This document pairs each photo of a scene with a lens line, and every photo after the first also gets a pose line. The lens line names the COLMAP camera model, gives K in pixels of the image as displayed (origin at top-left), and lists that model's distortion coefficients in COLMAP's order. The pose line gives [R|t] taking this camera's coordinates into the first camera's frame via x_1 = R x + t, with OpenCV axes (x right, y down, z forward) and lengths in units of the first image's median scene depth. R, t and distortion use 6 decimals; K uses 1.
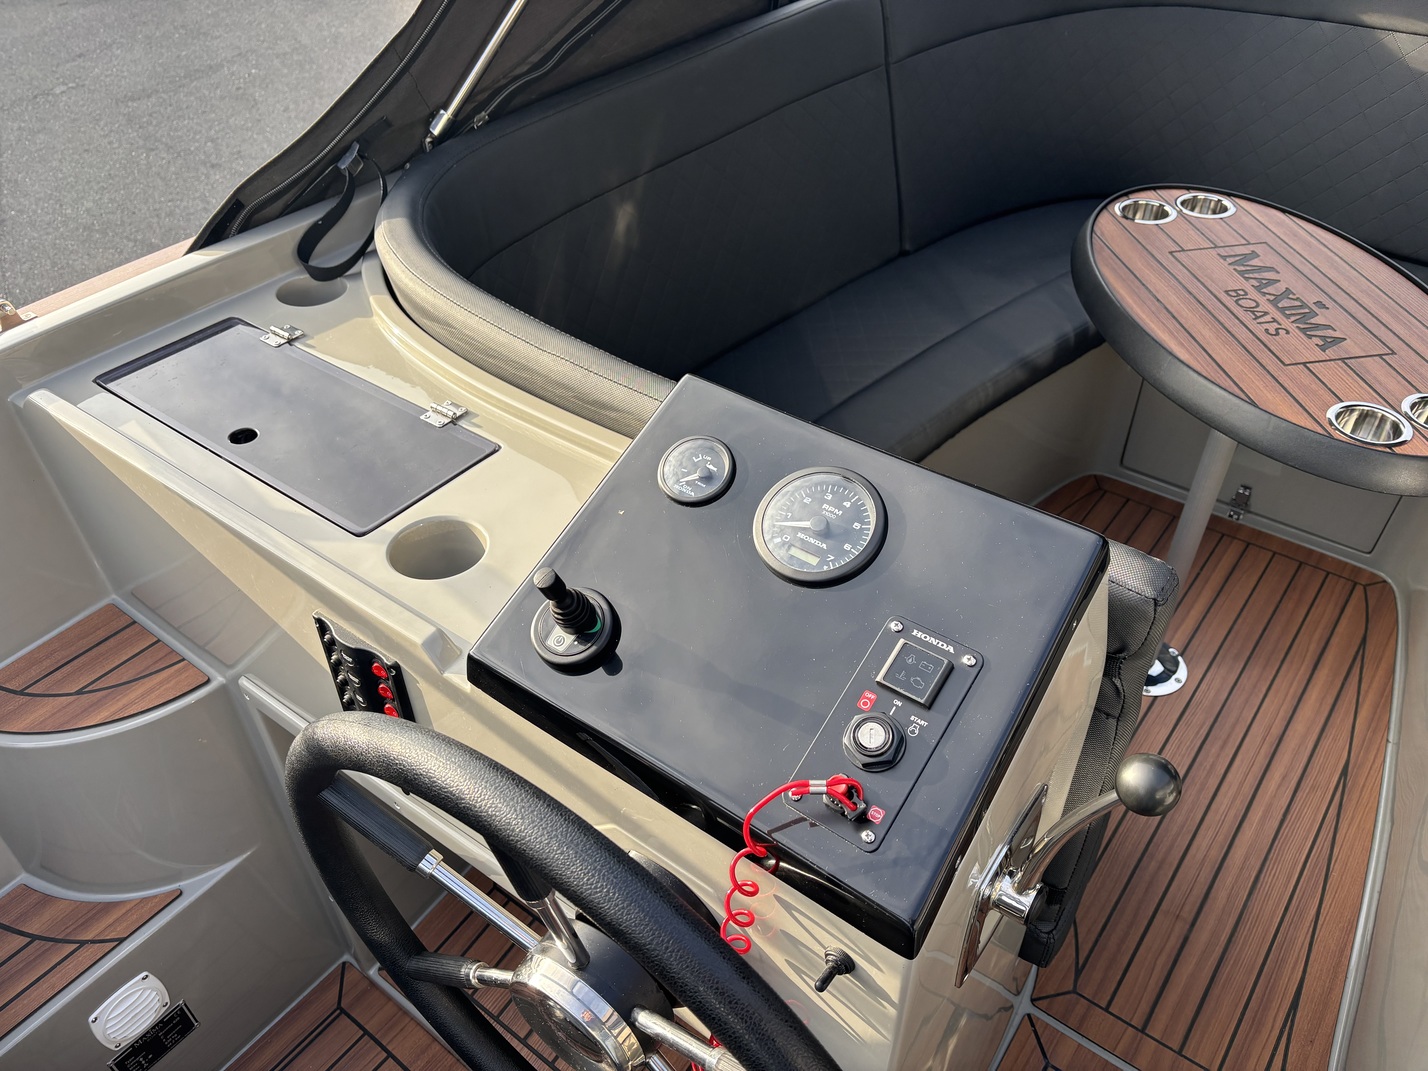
lens RADIAL K [[1075.6, 0, 703.5], [0, 1075.6, 540.2], [0, 0, 1]] dist [0.049657, -0.052385]
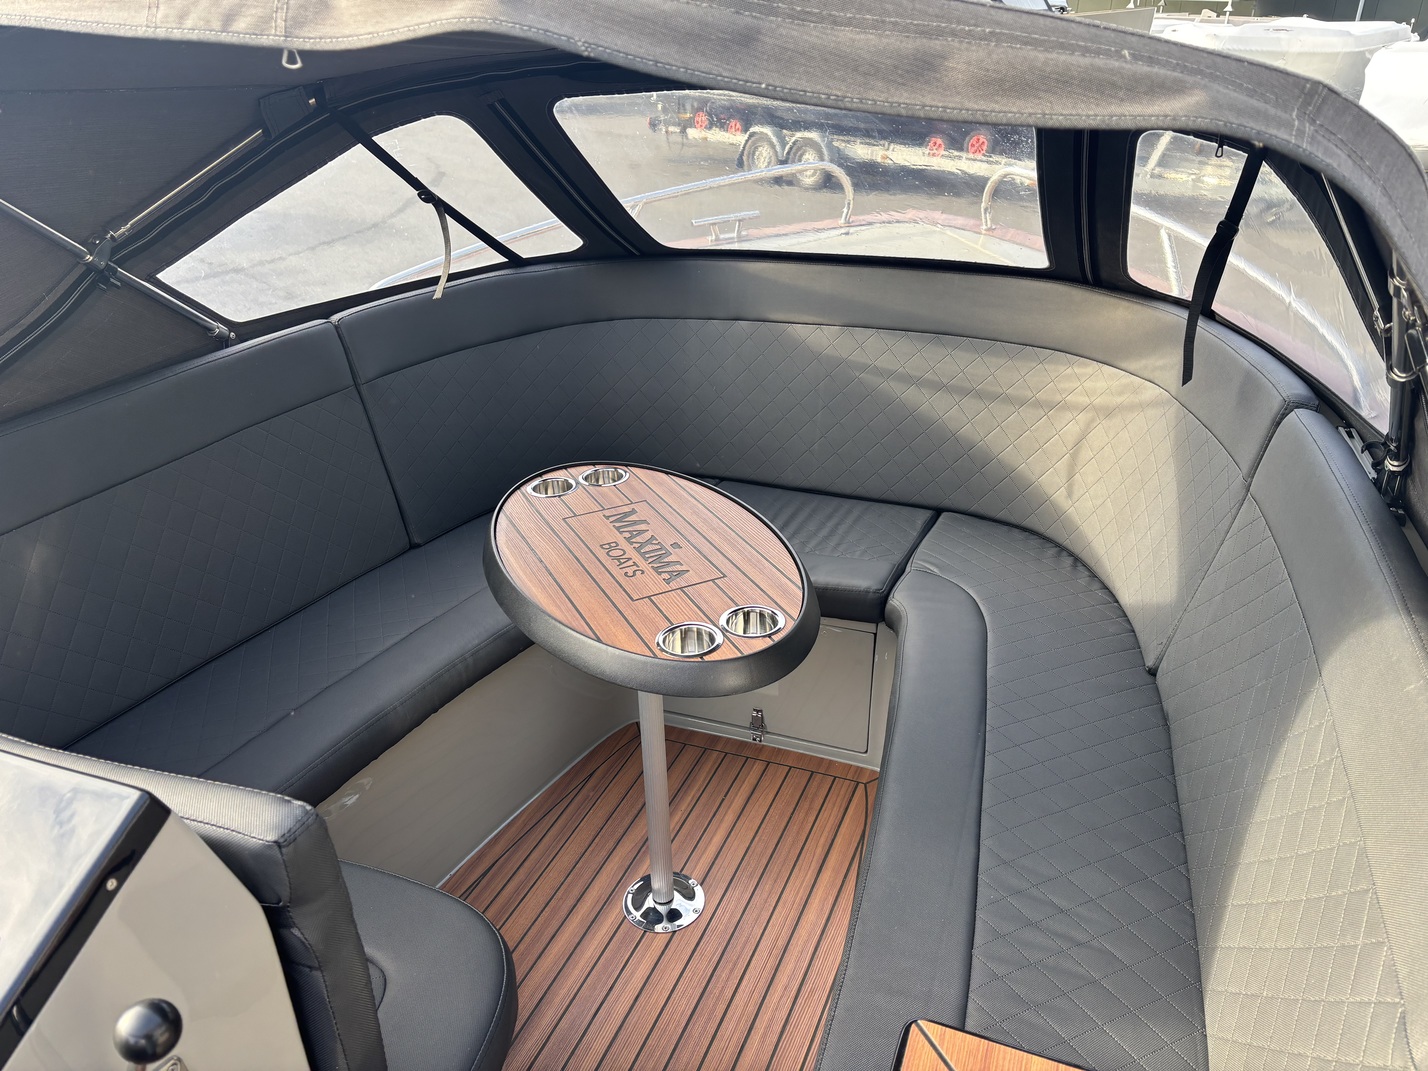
lens RADIAL K [[1075.6, 0, 713.3], [0, 1075.6, 531.4], [0, 0, 1]] dist [0.049657, -0.052385]
pose [[0.963353, -0.125156, 0.237250, 0.365884], [0.184576, 0.951079, -0.247750, 0.064077], [-0.194636, 0.282461, 0.939326, -0.093951]]
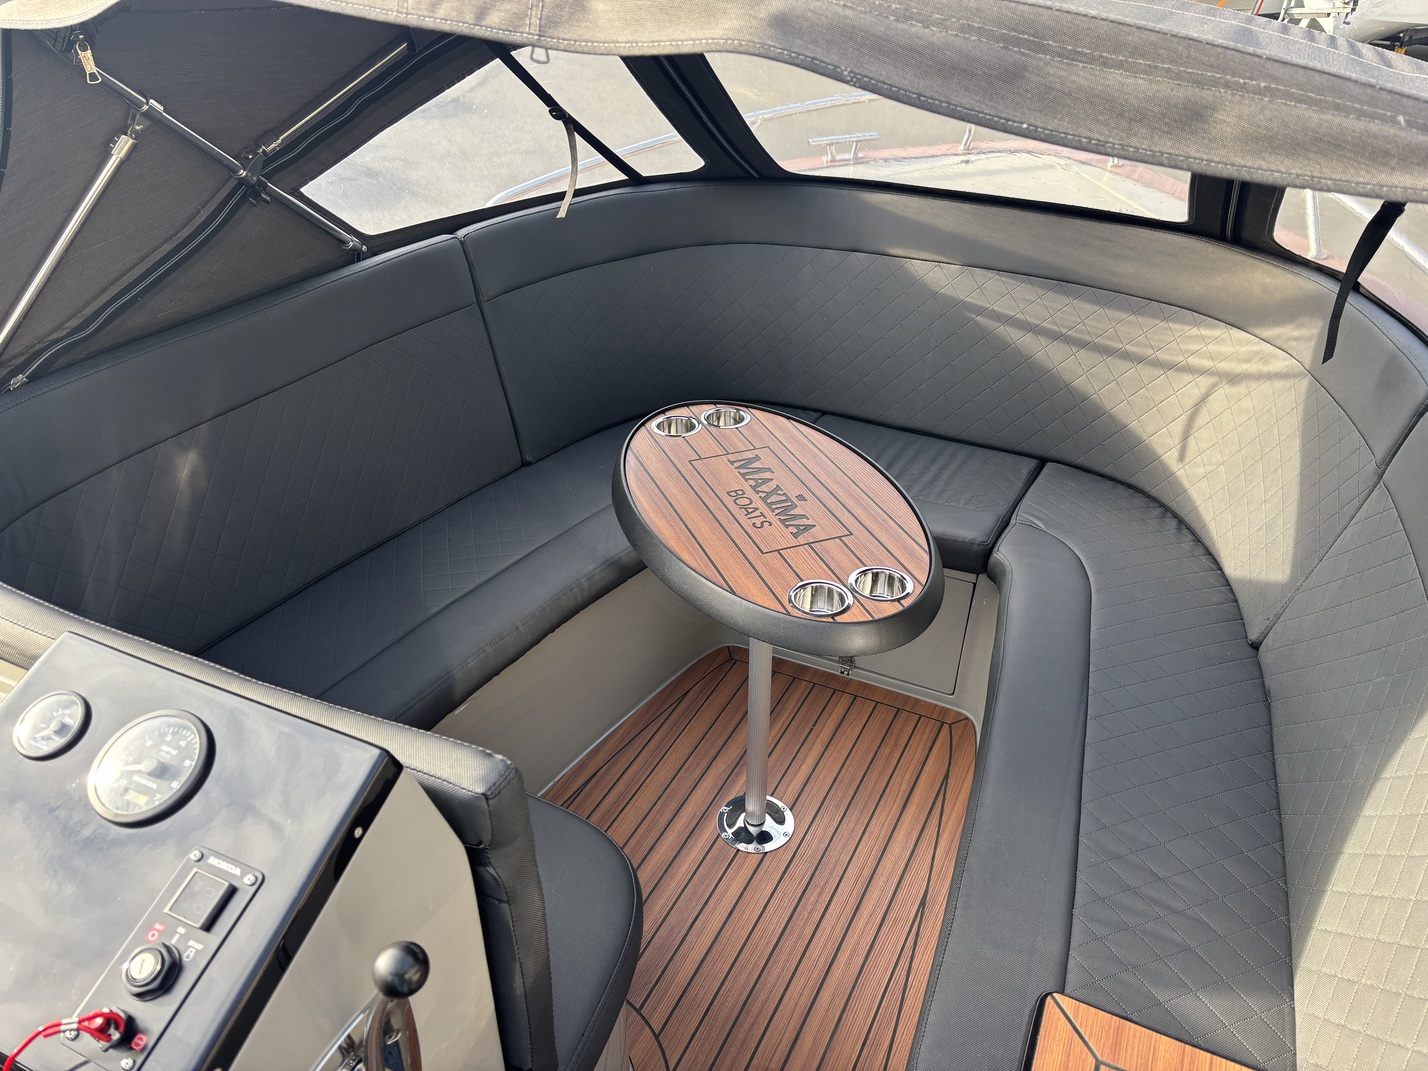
lens RADIAL K [[1075.6, 0, 722.4], [0, 1075.6, 543.6], [0, 0, 1]] dist [0.049657, -0.052385]
pose [[0.978377, -0.083573, 0.189193, 0.280284], [0.112766, 0.982355, -0.149208, -0.003555], [-0.173385, 0.167317, 0.970537, -0.119877]]
